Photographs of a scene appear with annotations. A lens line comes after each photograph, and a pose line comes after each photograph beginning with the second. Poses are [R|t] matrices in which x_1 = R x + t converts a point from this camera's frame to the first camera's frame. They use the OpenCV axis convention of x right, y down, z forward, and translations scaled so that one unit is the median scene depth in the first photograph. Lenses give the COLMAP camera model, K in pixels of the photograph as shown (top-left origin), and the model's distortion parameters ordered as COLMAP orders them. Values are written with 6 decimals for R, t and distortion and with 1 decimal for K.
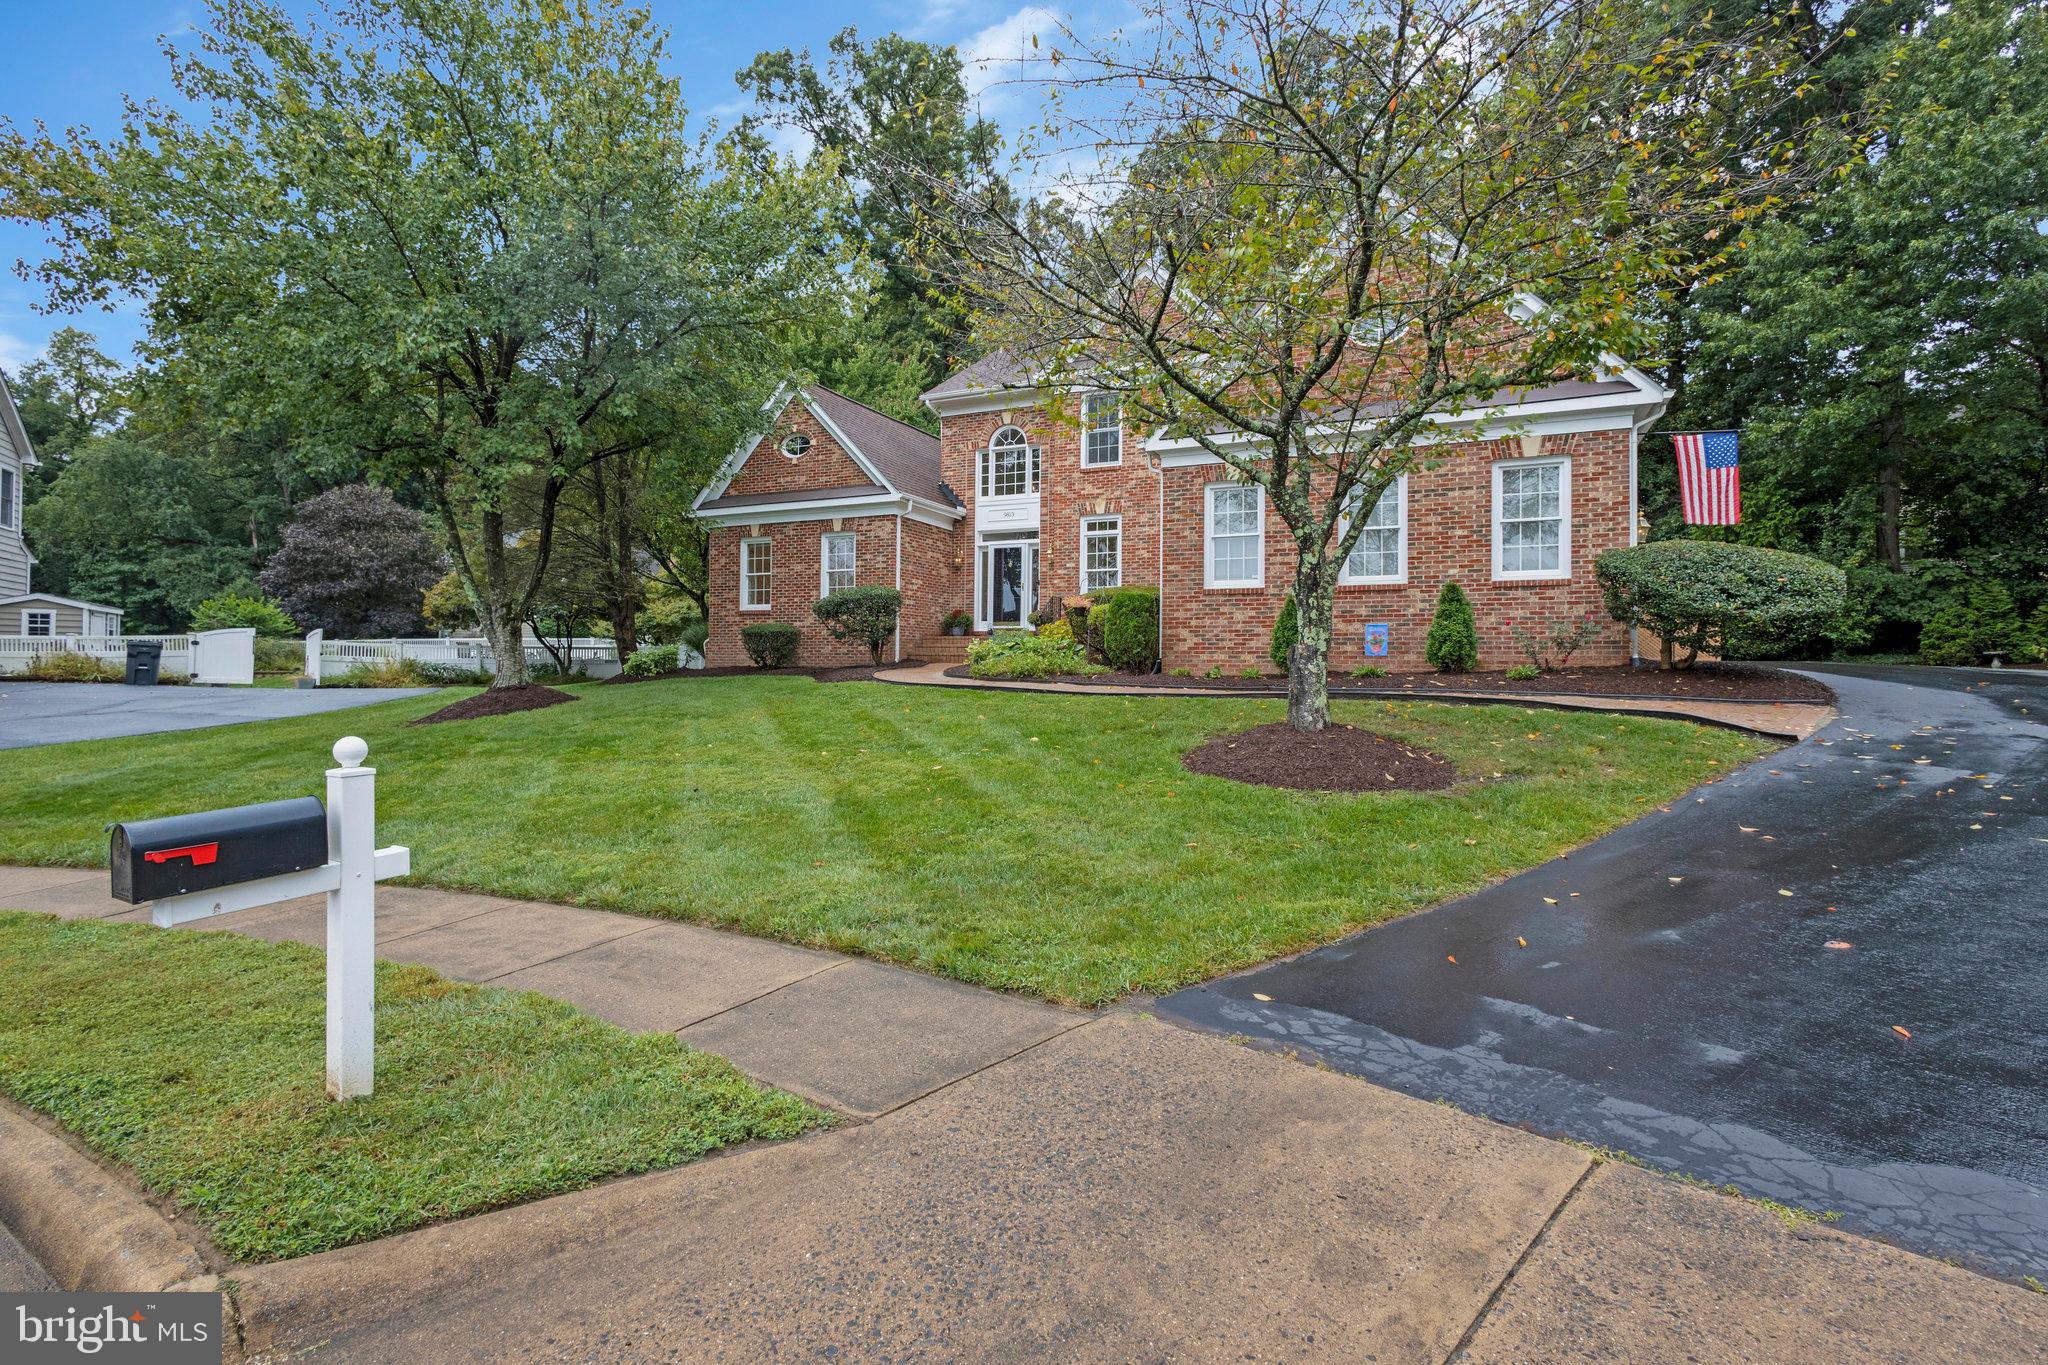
lens RADIAL K [[986.2, 0, 1016.5], [0, 986.2, 672.6], [0, 0, 1]] dist [0.006950, 0.000204]
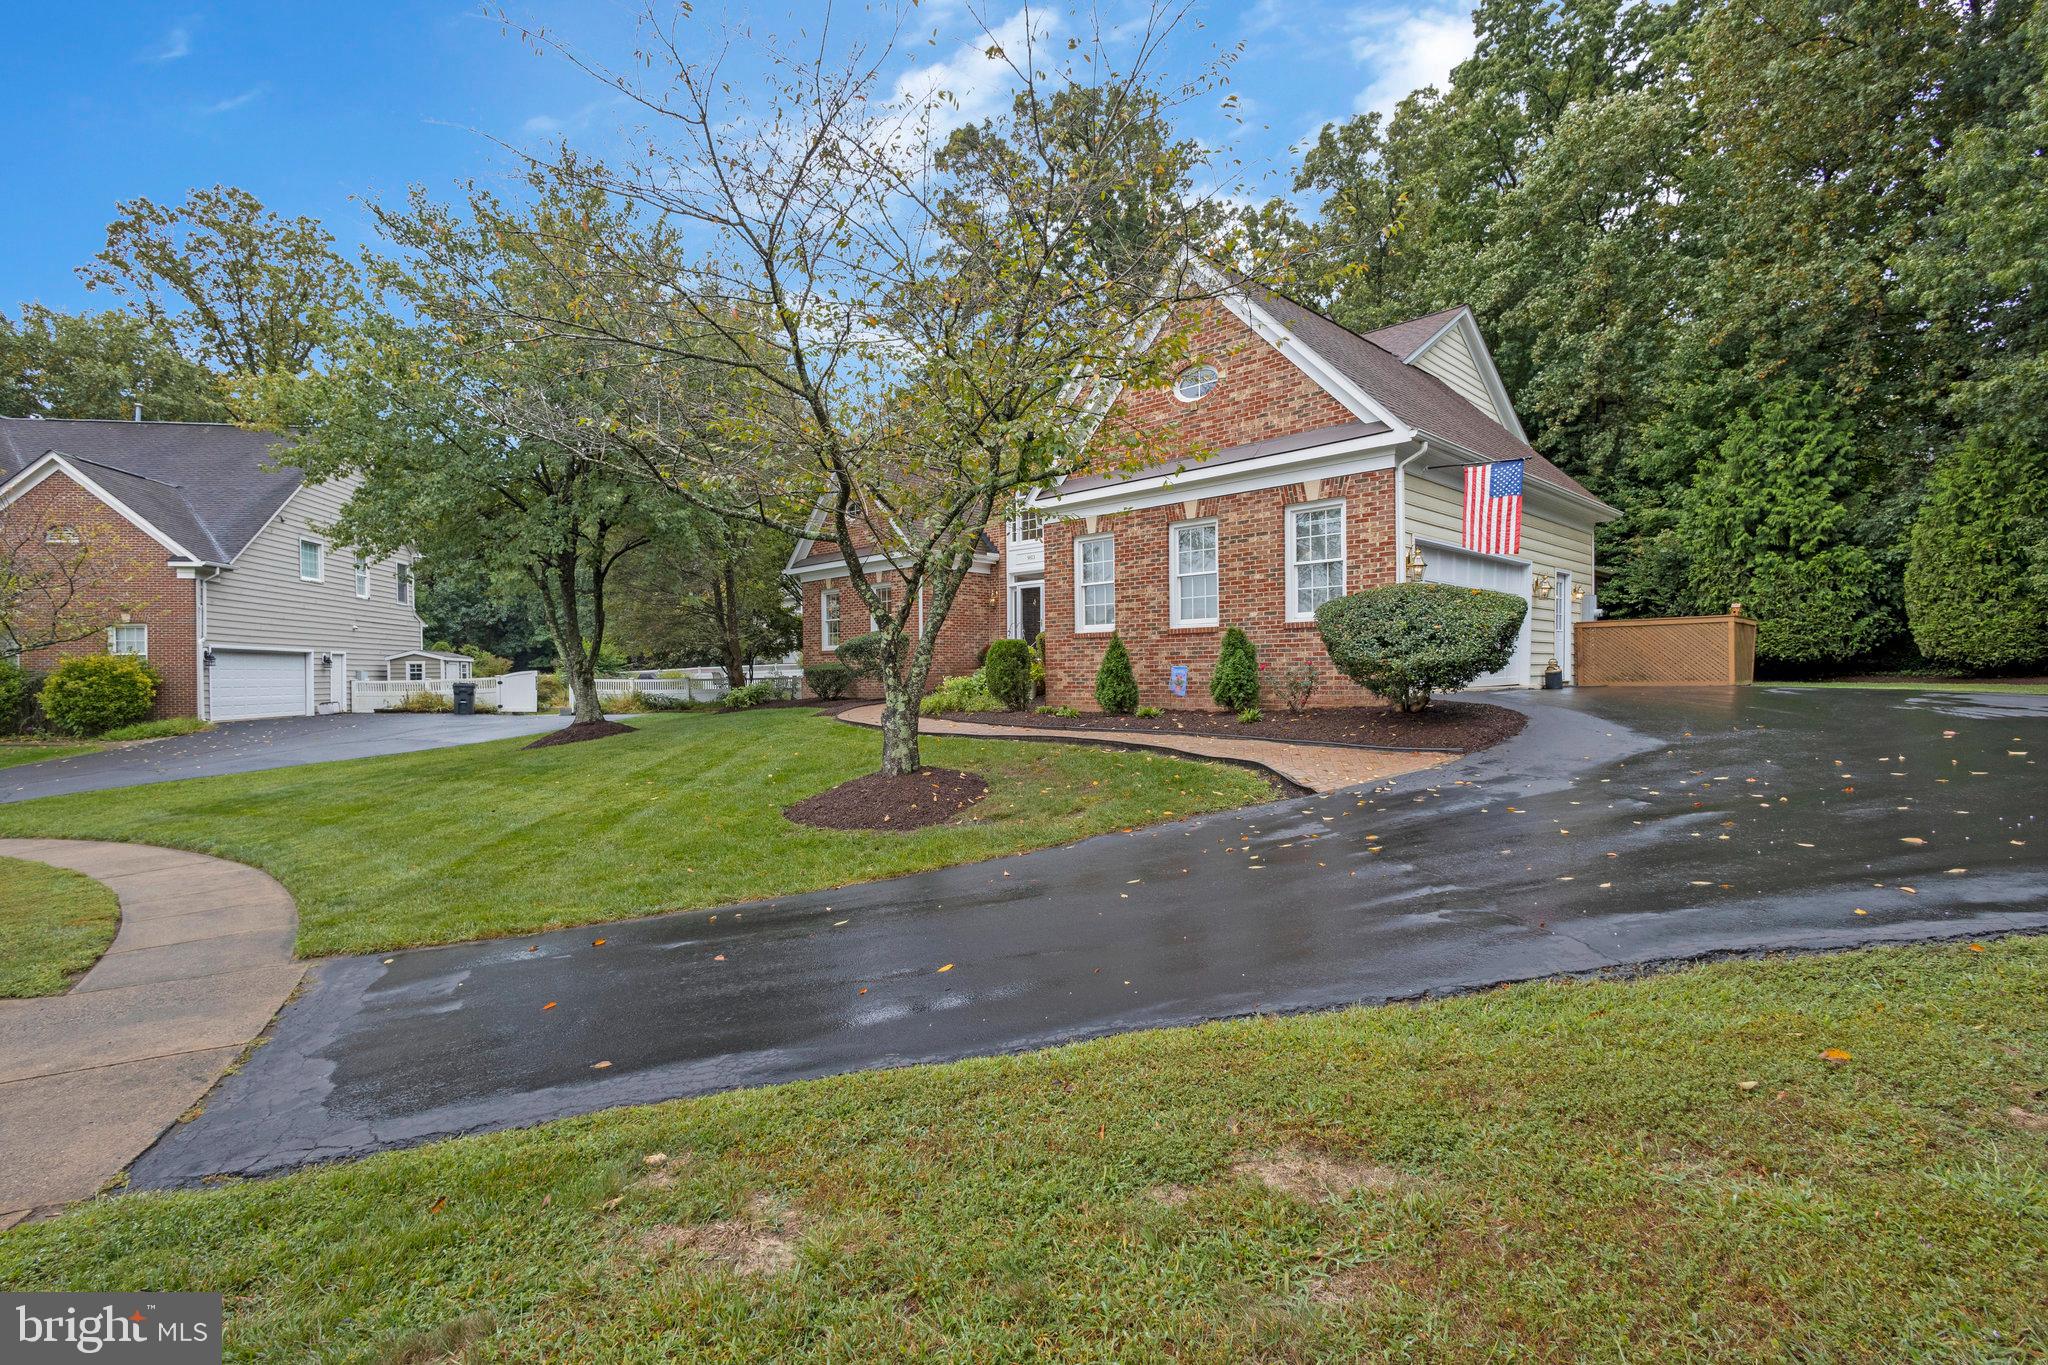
lens RADIAL K [[919.1, 0, 915.5], [0, 919.1, 716.3], [0, 0, 1]] dist [0.002979, 0.000259]
pose [[0.942900, -0.007673, -0.332987, 0.362152], [0.018237, 0.999424, 0.028611, -0.024529], [0.332576, -0.033050, 0.942497, -0.031953]]
